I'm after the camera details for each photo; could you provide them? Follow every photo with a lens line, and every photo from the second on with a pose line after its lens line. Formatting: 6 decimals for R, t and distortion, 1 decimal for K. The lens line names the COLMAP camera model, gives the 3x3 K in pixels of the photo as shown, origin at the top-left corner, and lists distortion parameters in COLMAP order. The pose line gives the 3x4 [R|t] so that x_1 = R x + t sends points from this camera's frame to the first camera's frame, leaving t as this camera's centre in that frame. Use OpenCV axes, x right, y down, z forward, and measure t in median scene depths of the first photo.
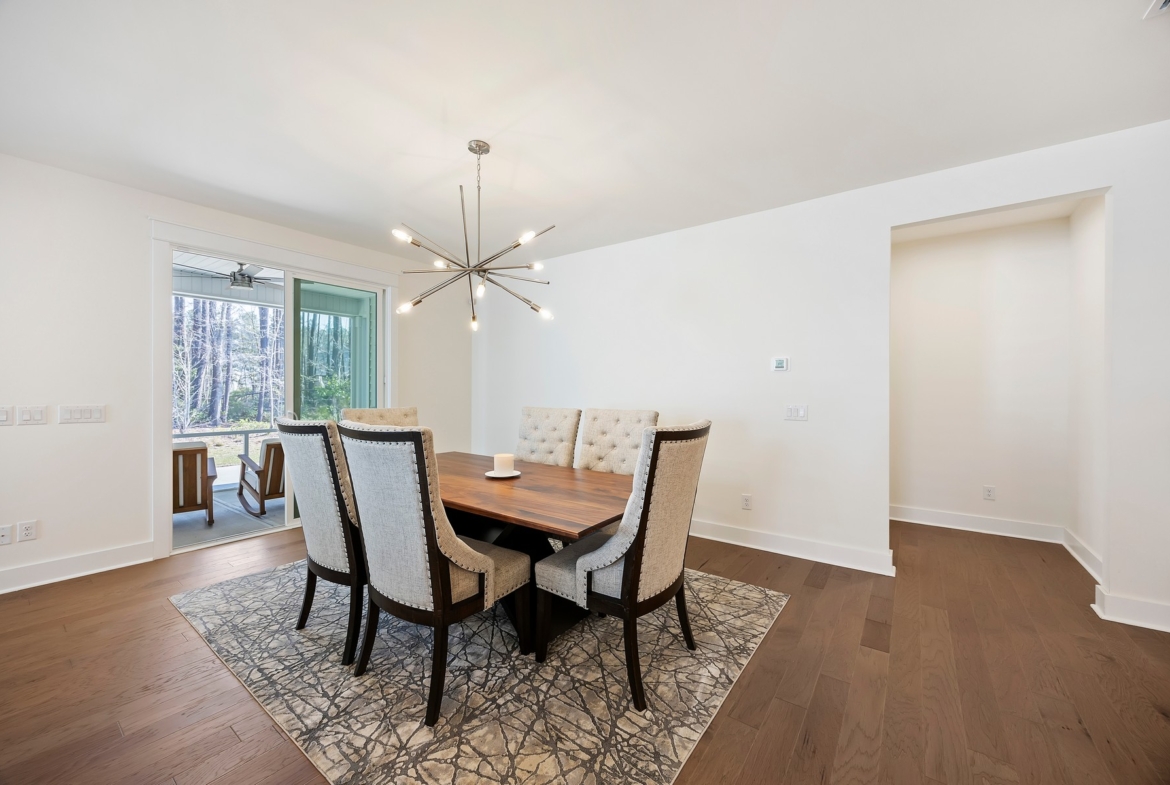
lens RADIAL K [[447.8, 0, 582.4], [0, 447.8, 390.1], [0, 0, 1]] dist [-0.008519, 0.000214]
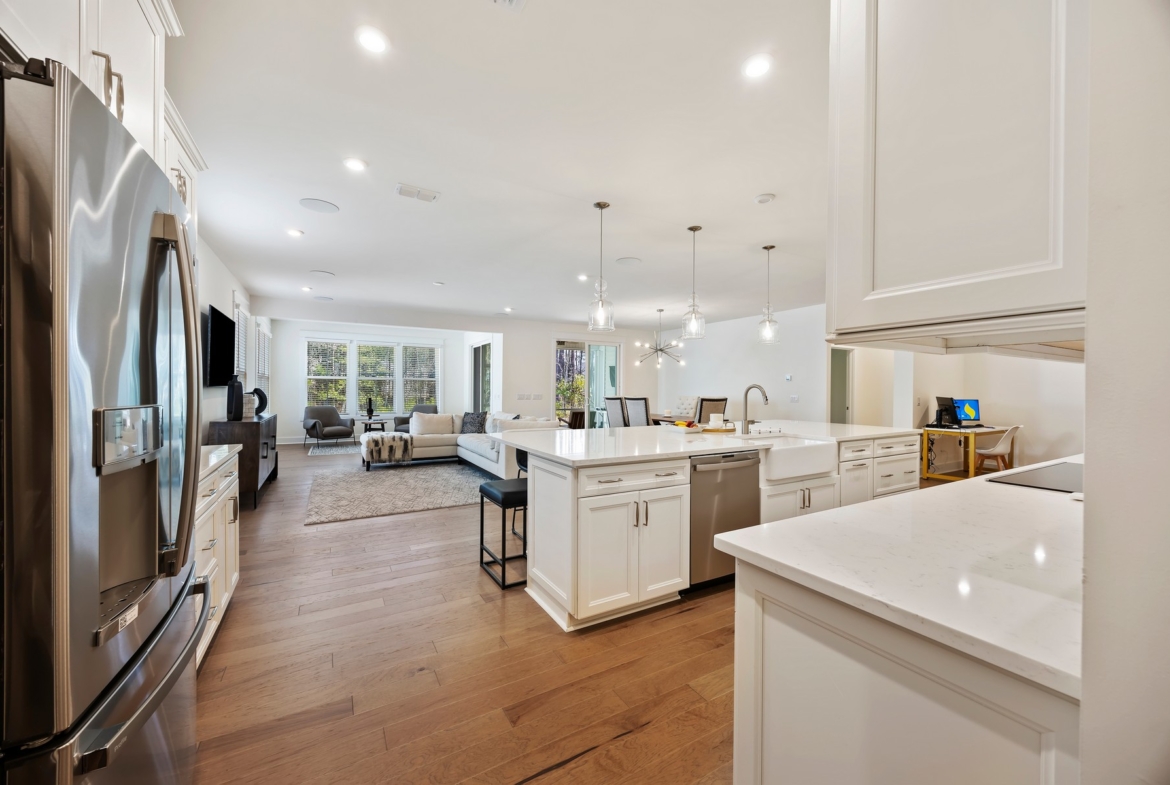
lens RADIAL K [[447.8, 0, 583.6], [0, 447.8, 395.5], [0, 0, 1]] dist [-0.008519, 0.000214]
pose [[0.917573, 0.006803, -0.397509, 0.537260], [-0.003715, 0.999957, 0.008539, 0.022482], [0.397550, -0.006359, 0.917558, -2.141216]]
